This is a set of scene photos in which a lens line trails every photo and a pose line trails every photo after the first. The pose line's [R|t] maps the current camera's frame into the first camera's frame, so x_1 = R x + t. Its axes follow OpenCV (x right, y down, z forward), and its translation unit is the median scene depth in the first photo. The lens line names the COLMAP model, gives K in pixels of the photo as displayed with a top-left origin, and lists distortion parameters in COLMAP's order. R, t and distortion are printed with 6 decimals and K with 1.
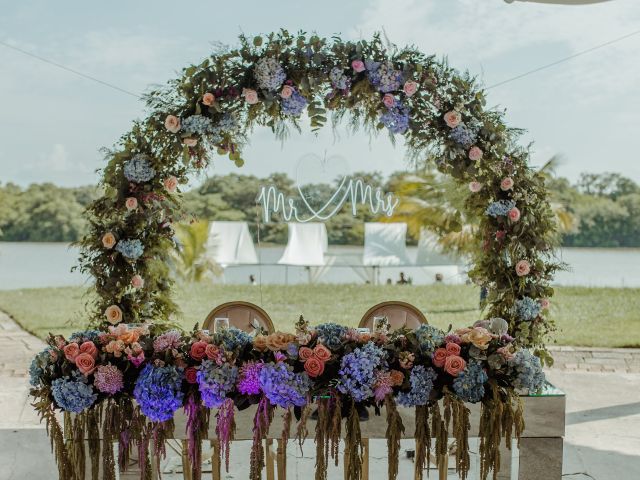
lens RADIAL K [[827.2, 0, 320.1], [0, 827.2, 278.9], [0, 0, 1]] dist [-0.005032, 0.013606]
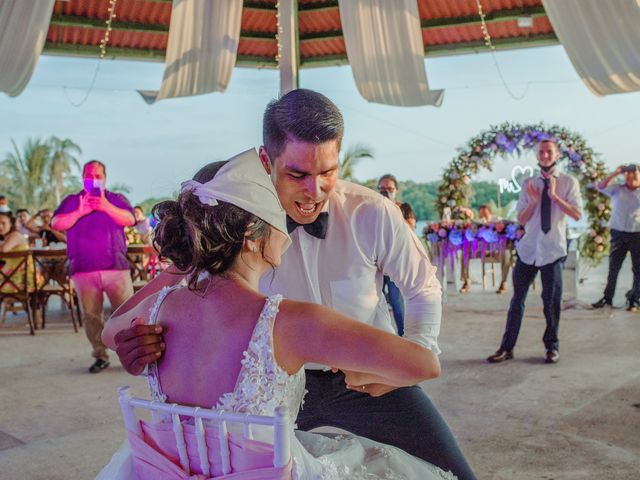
lens RADIAL K [[733.8, 0, 320.0], [0, 733.8, 240.0], [0, 0, 1]] dist [-0.008780, 0.060235]
pose [[0.909400, -0.001648, -0.415920, 0.405632], [-0.011298, 0.999525, -0.028663, 0.168433], [0.415770, 0.030765, 0.908949, -1.465851]]
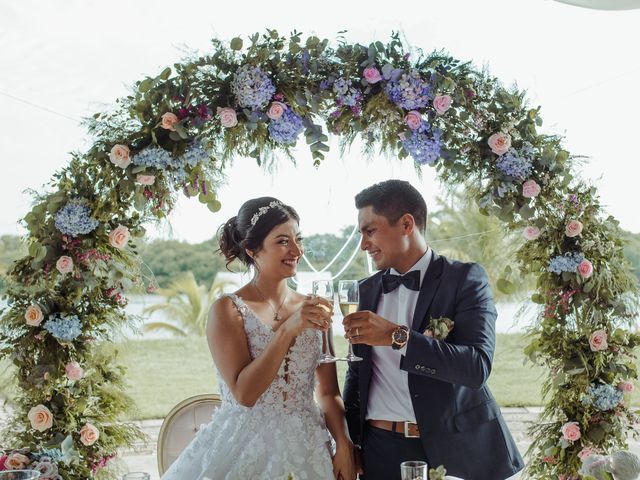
lens RADIAL K [[733.8, 0, 320.0], [0, 733.8, 240.0], [0, 0, 1]] dist [-0.008780, 0.060235]
pose [[0.999821, -0.017324, -0.007583, 0.001826], [0.016429, 0.994294, -0.105400, -0.040250], [0.009366, 0.105257, 0.994401, 0.352883]]
